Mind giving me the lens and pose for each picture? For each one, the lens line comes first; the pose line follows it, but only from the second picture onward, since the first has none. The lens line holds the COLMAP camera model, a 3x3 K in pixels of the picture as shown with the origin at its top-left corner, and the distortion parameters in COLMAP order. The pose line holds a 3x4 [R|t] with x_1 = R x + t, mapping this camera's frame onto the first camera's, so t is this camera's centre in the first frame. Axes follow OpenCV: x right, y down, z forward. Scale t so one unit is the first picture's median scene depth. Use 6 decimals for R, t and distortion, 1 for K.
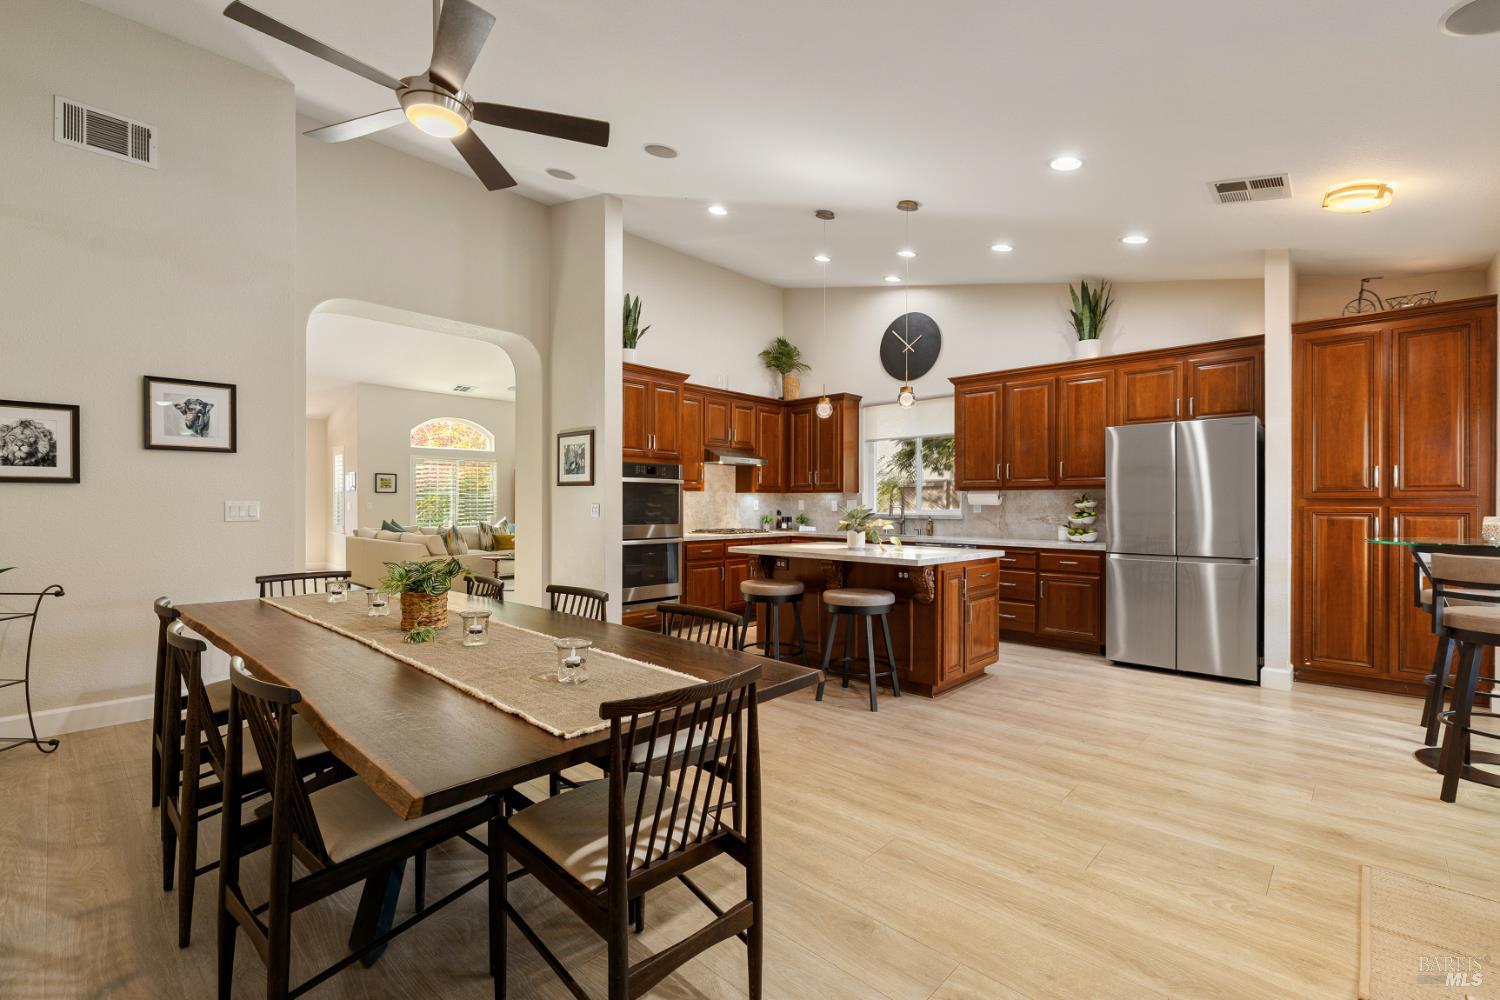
lens RADIAL K [[662.9, 0, 740.9], [0, 662.9, 503.5], [0, 0, 1]] dist [-0.001605, 0.000324]
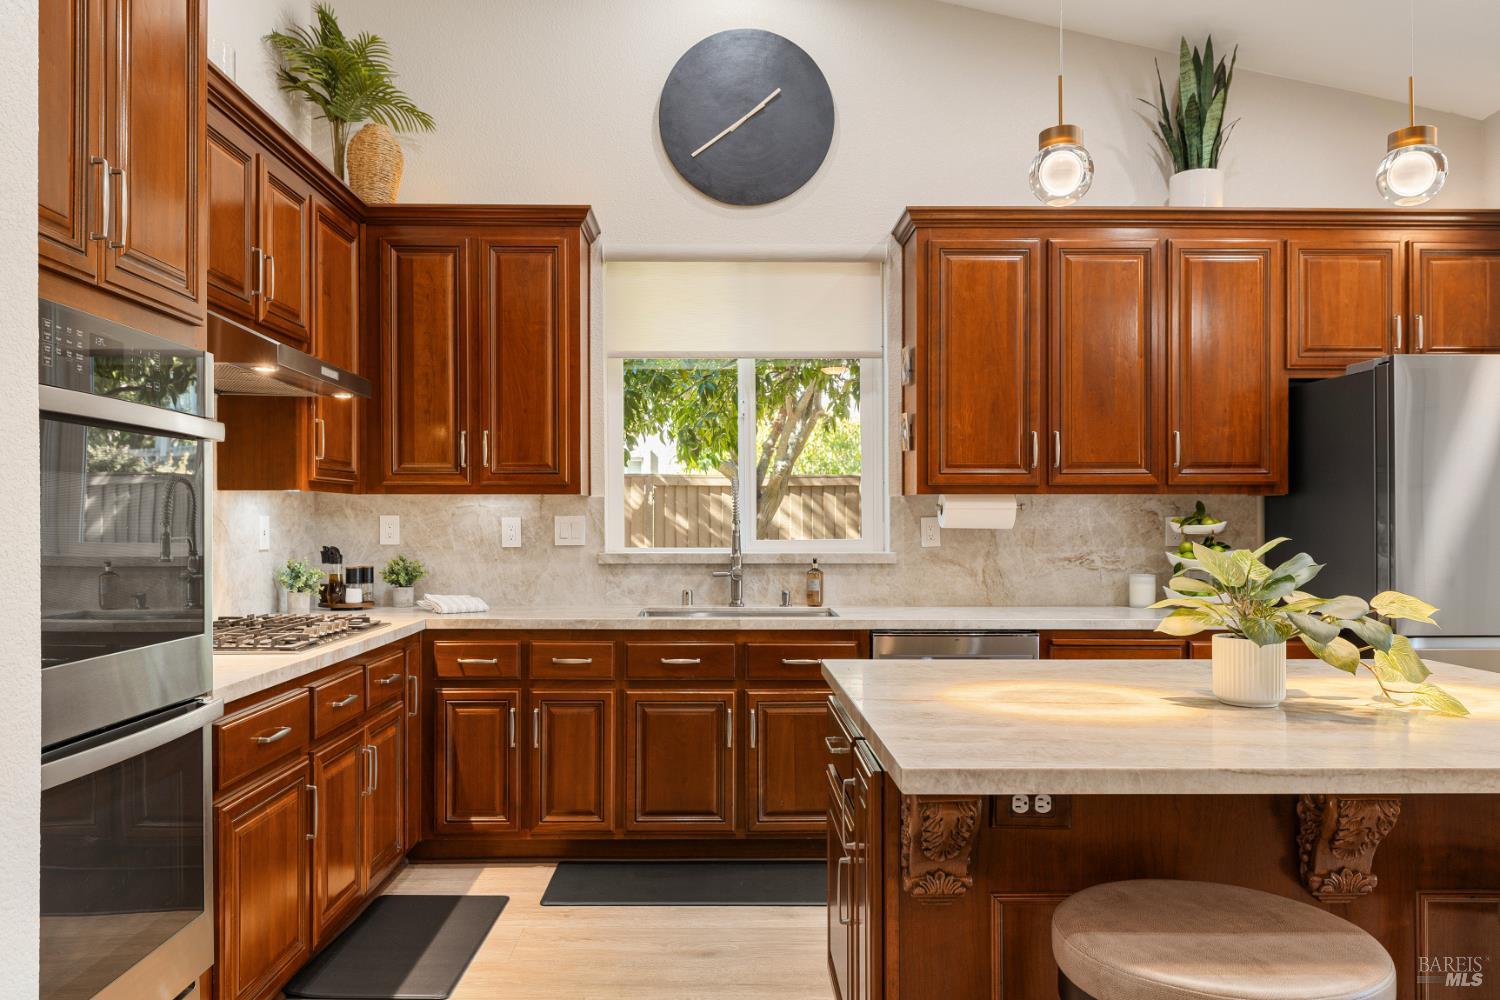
lens RADIAL K [[1061.0, 0, 737.5], [0, 1061.0, 521.2], [0, 0, 1]] dist [0.017808, -0.032650]
pose [[0.711021, -0.003726, 0.703161, -0.214735], [0.001101, 0.999991, 0.004185, -0.005675], [-0.703170, -0.002202, 0.711019, 0.661868]]
